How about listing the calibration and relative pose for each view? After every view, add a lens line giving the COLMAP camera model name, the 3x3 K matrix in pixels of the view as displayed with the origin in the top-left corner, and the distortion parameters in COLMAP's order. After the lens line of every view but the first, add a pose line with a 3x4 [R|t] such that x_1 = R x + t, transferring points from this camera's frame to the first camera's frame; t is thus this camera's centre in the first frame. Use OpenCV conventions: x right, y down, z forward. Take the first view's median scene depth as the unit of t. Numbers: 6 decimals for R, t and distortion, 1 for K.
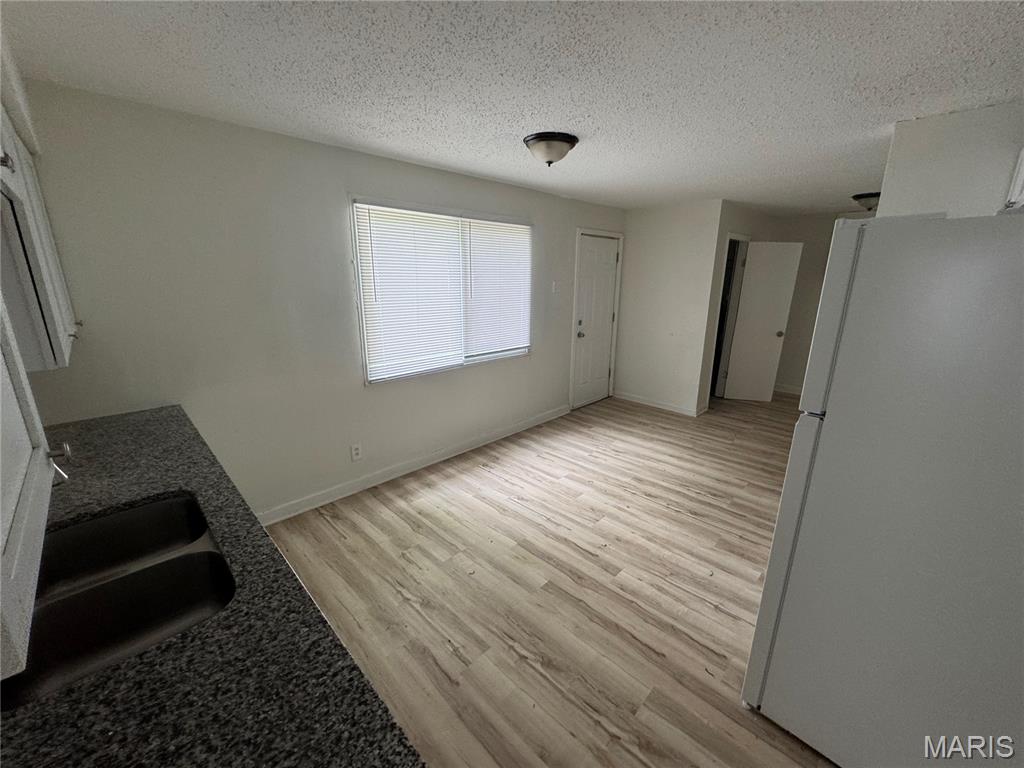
lens RADIAL K [[410.4, 0, 510.0], [0, 410.4, 384.7], [0, 0, 1]] dist [-0.001390, -0.000048]
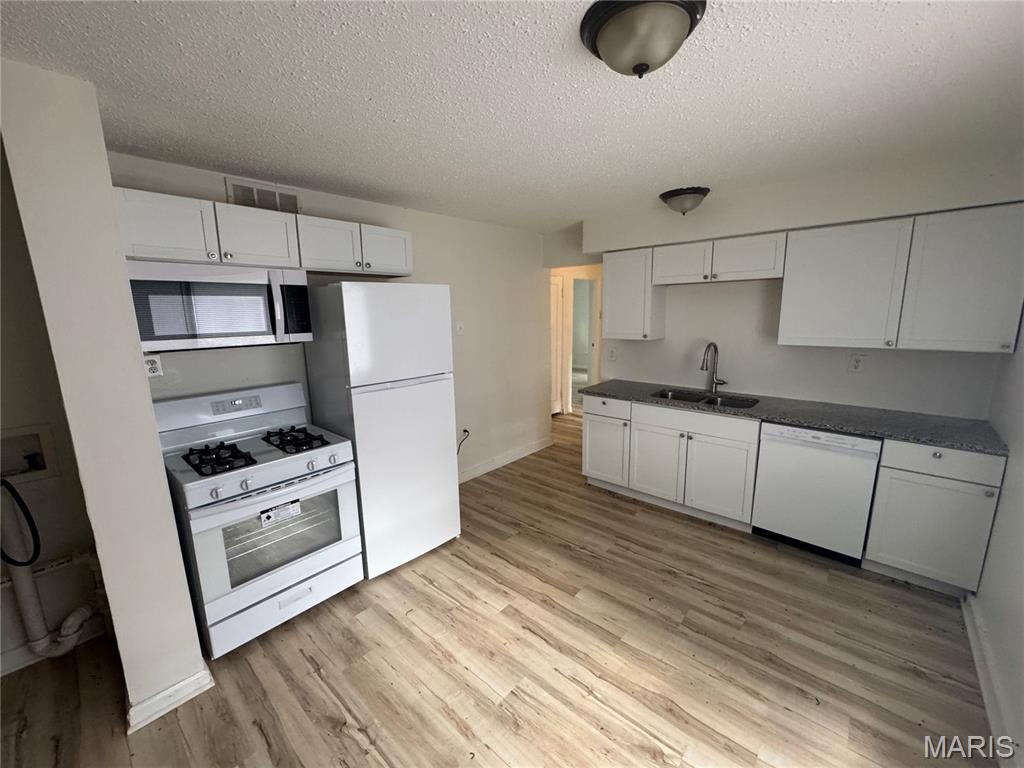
lens RADIAL K [[410.4, 0, 510.0], [0, 410.4, 384.7], [0, 0, 1]] dist [-0.001390, -0.000048]
pose [[-0.998693, 0.018837, -0.047514, 0.305916], [-0.003547, 0.901828, 0.432080, -0.469666], [0.050989, 0.431684, -0.900583, 1.749051]]
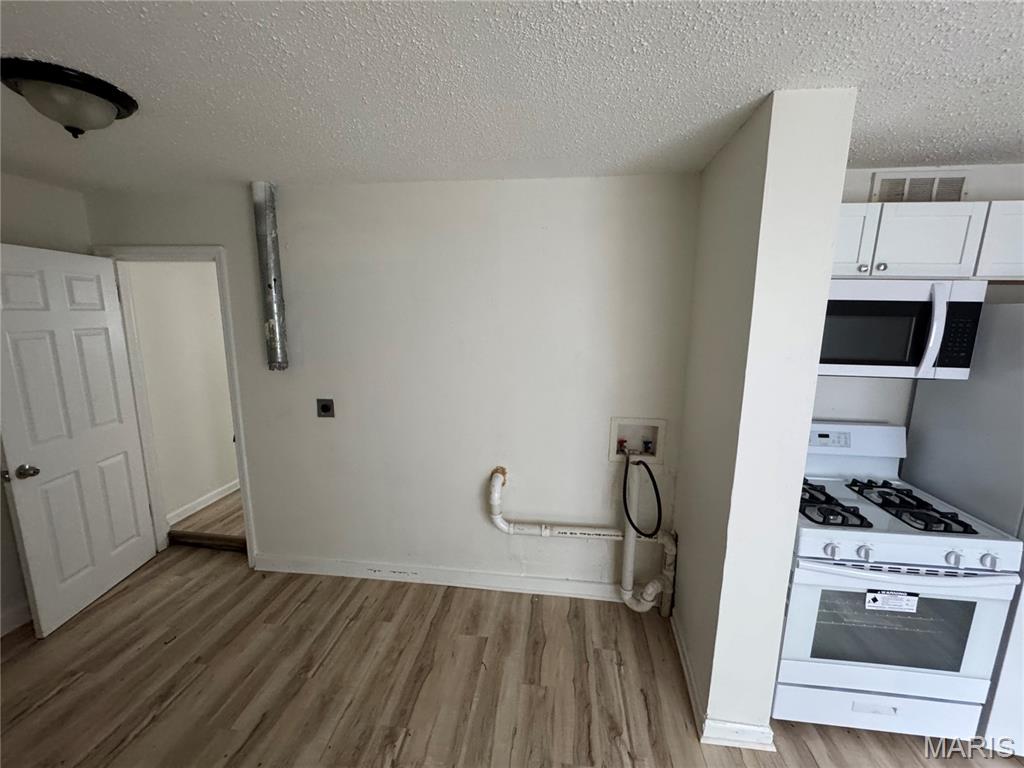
lens RADIAL K [[411.7, 0, 509.9], [0, 411.7, 383.6], [0, 0, 1]] dist [-0.001494, 0.000022]
pose [[-0.607694, -0.154028, 0.779092, 0.693314], [0.189720, 0.924452, 0.330748, -0.513645], [-0.771178, 0.348802, -0.532562, 1.768809]]
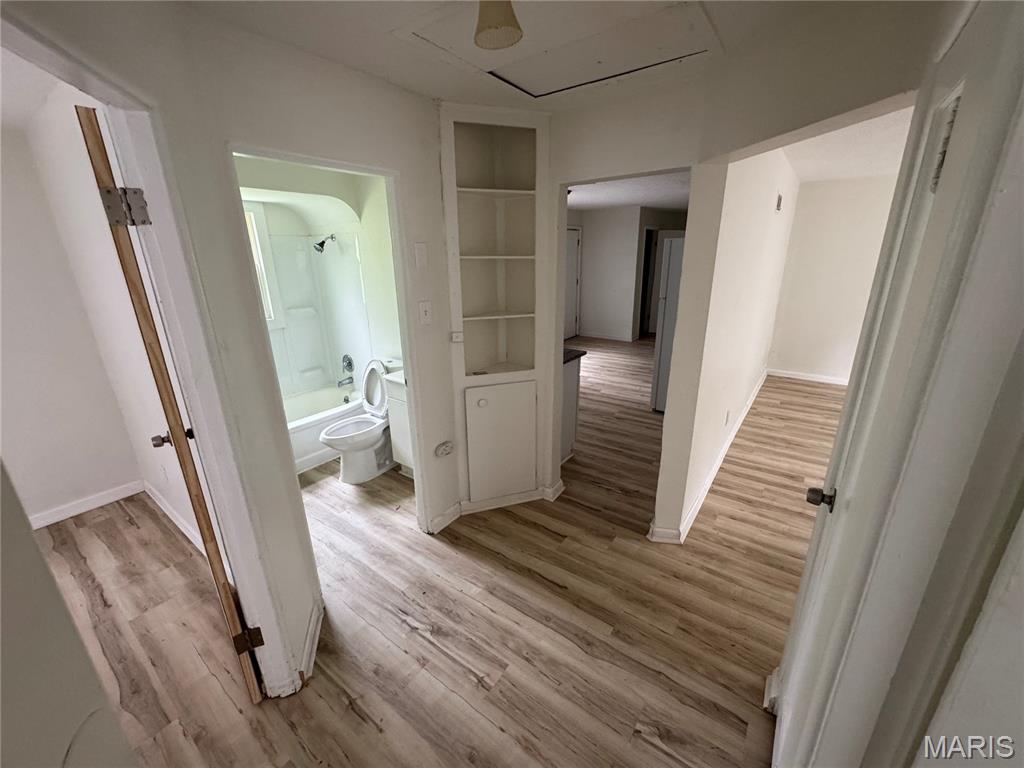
lens RADIAL K [[410.4, 0, 510.0], [0, 410.4, 384.7], [0, 0, 1]] dist [-0.001390, -0.000048]
pose [[0.988821, -0.068610, 0.132385, -0.546766], [0.061802, 0.996579, 0.054870, 0.287512], [-0.135696, -0.046075, 0.989679, -1.210284]]
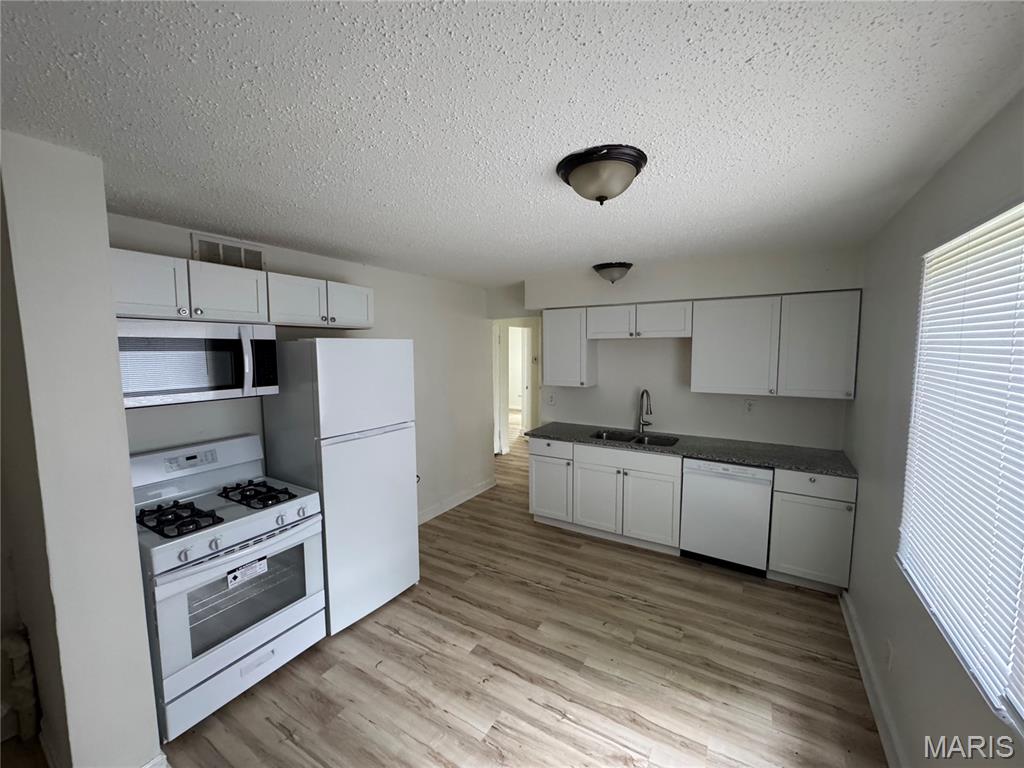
lens RADIAL K [[410.4, 0, 510.0], [0, 410.4, 384.7], [0, 0, 1]] dist [-0.001390, -0.000048]
pose [[-0.972133, 0.017878, -0.233746, 0.427850], [-0.064423, 0.938324, 0.339701, -0.537399], [0.225403, 0.345293, -0.911025, 1.824351]]
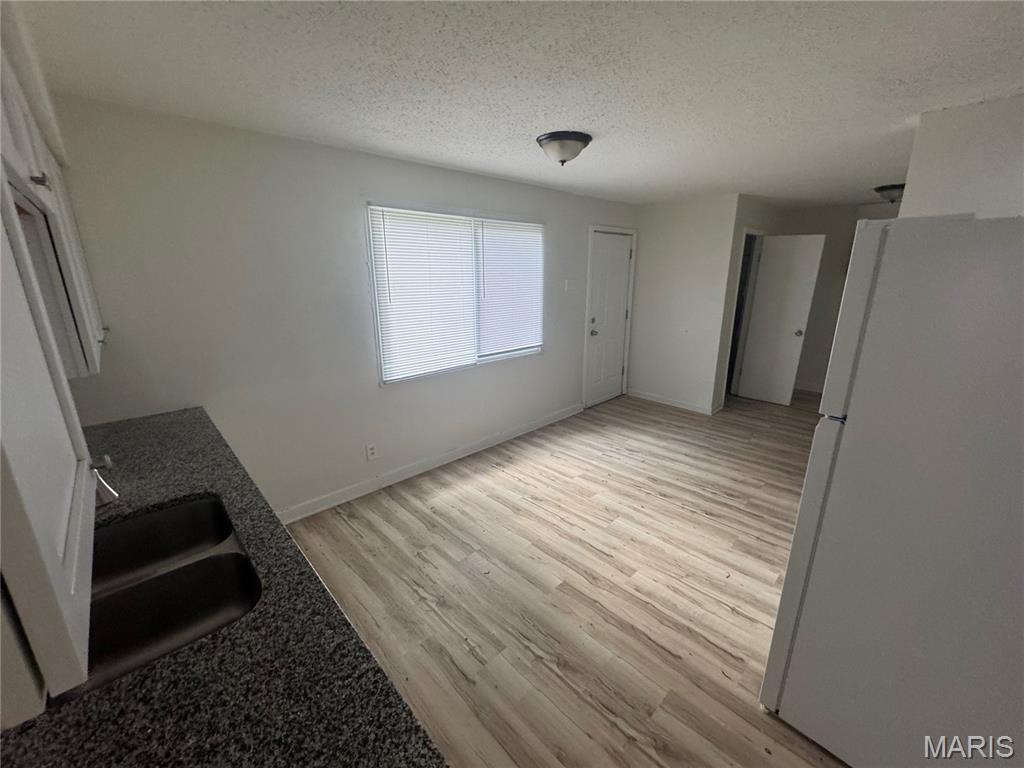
lens RADIAL K [[411.7, 0, 509.9], [0, 411.7, 383.6], [0, 0, 1]] dist [-0.001494, 0.000022]
pose [[0.999614, -0.003606, -0.027543, -0.007433], [0.003786, 0.999972, 0.006489, -0.011955], [0.027518, -0.006591, 0.999600, -0.005484]]
